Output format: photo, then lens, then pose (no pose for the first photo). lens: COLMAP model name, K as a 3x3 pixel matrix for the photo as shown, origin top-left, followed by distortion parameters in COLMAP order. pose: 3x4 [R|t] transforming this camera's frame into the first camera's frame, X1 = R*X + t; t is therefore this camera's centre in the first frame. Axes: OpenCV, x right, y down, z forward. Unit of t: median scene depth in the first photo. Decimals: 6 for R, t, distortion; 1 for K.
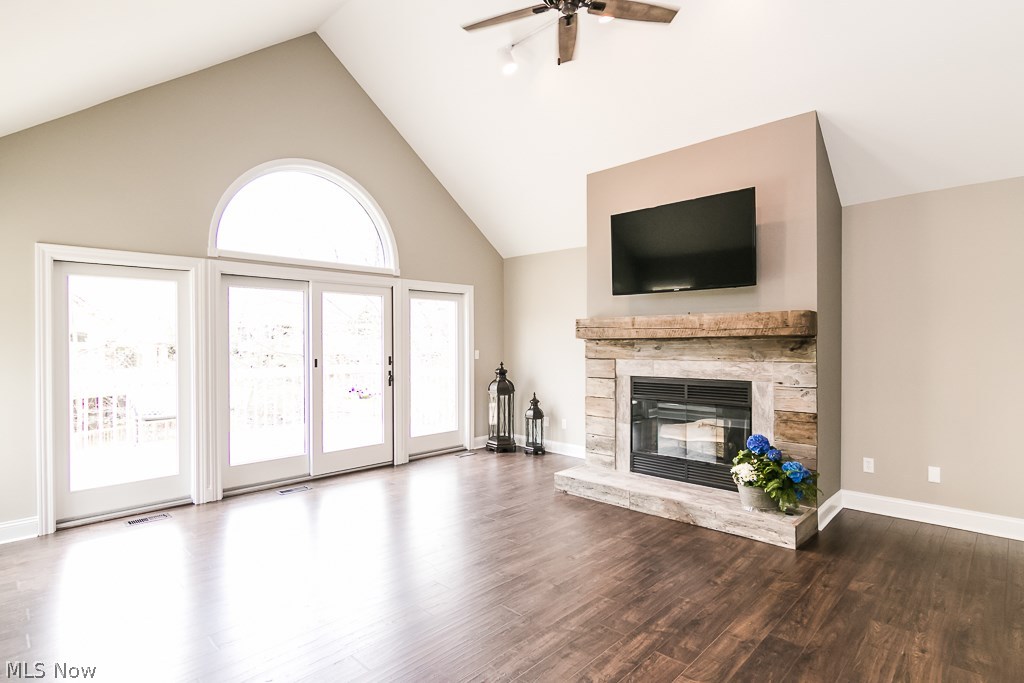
lens RADIAL K [[526.6, 0, 513.2], [0, 526.6, 340.0], [0, 0, 1]] dist [-0.014943, 0.004994]
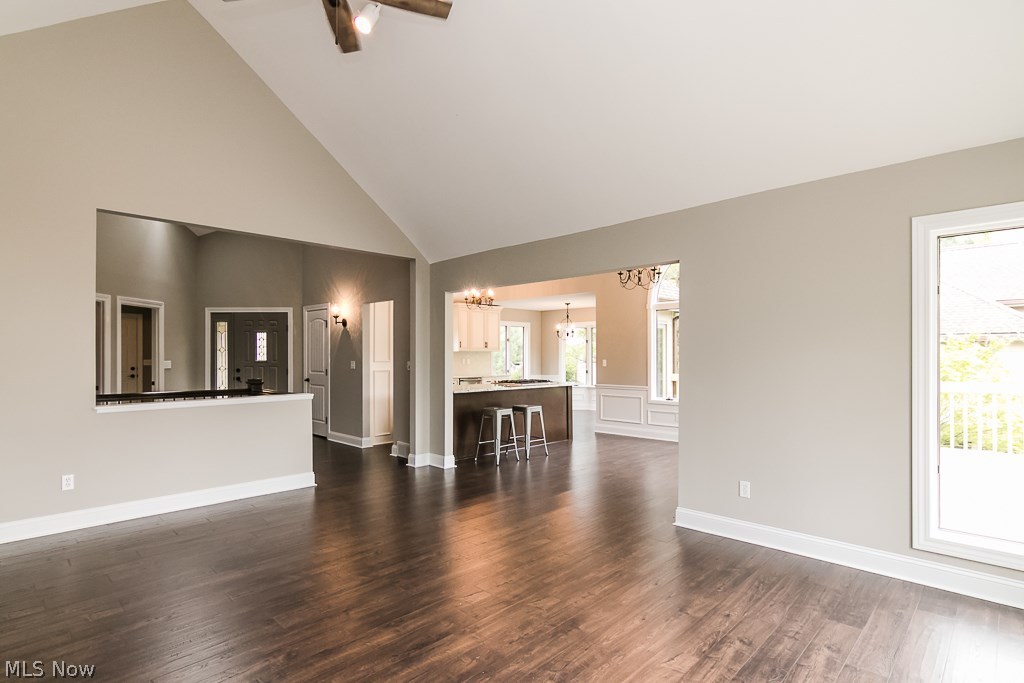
lens RADIAL K [[526.6, 0, 511.7], [0, 526.6, 347.0], [0, 0, 1]] dist [-0.014943, 0.004994]
pose [[-0.999976, 0.005648, -0.003894, -0.128662], [0.005702, 0.999888, -0.013869, 0.007044], [0.003816, -0.013891, -0.999896, 1.193620]]
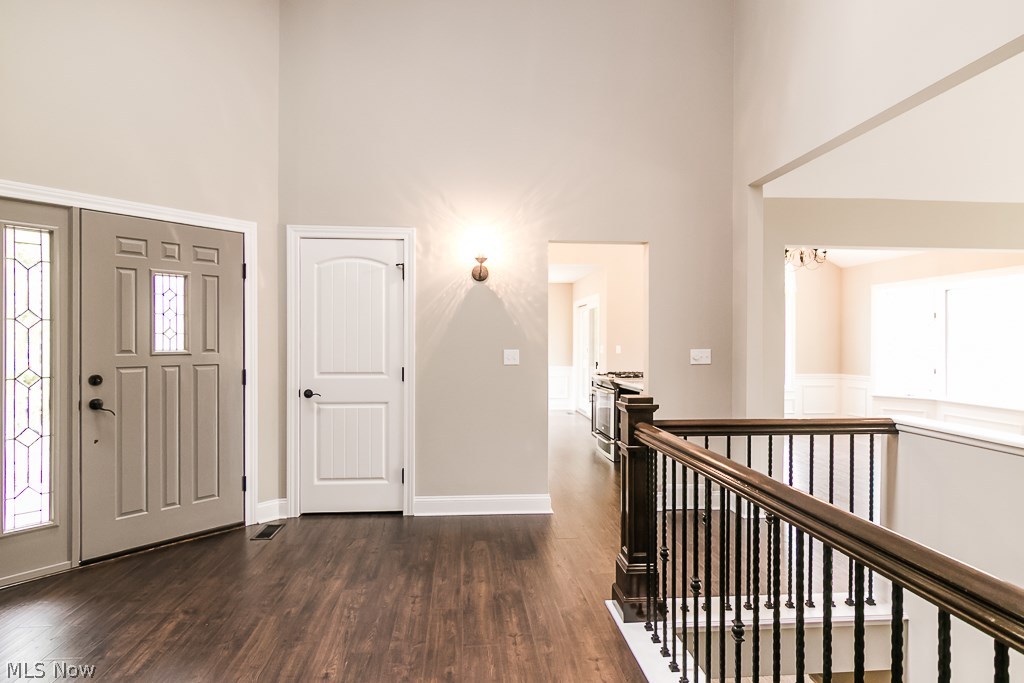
lens RADIAL K [[526.6, 0, 504.0], [0, 526.6, 341.8], [0, 0, 1]] dist [-0.014943, 0.004994]
pose [[-0.652290, 0.004232, -0.757957, 0.997665], [-0.002263, 0.999969, 0.007531, 0.005997], [0.757966, 0.006627, -0.652261, 0.106173]]
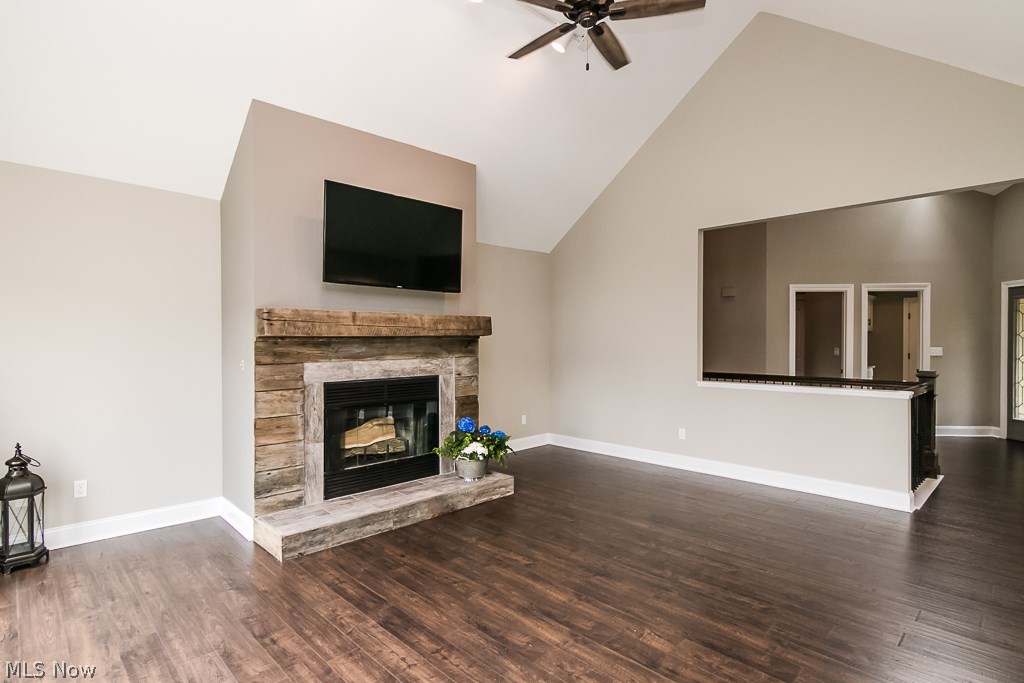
lens RADIAL K [[526.6, 0, 503.2], [0, 526.6, 343.5], [0, 0, 1]] dist [-0.014943, 0.004994]
pose [[0.028859, -0.003960, 0.999576, -0.589801], [-0.000336, 0.999992, 0.003971, 0.004598], [-0.999583, -0.000451, 0.028857, 0.710423]]
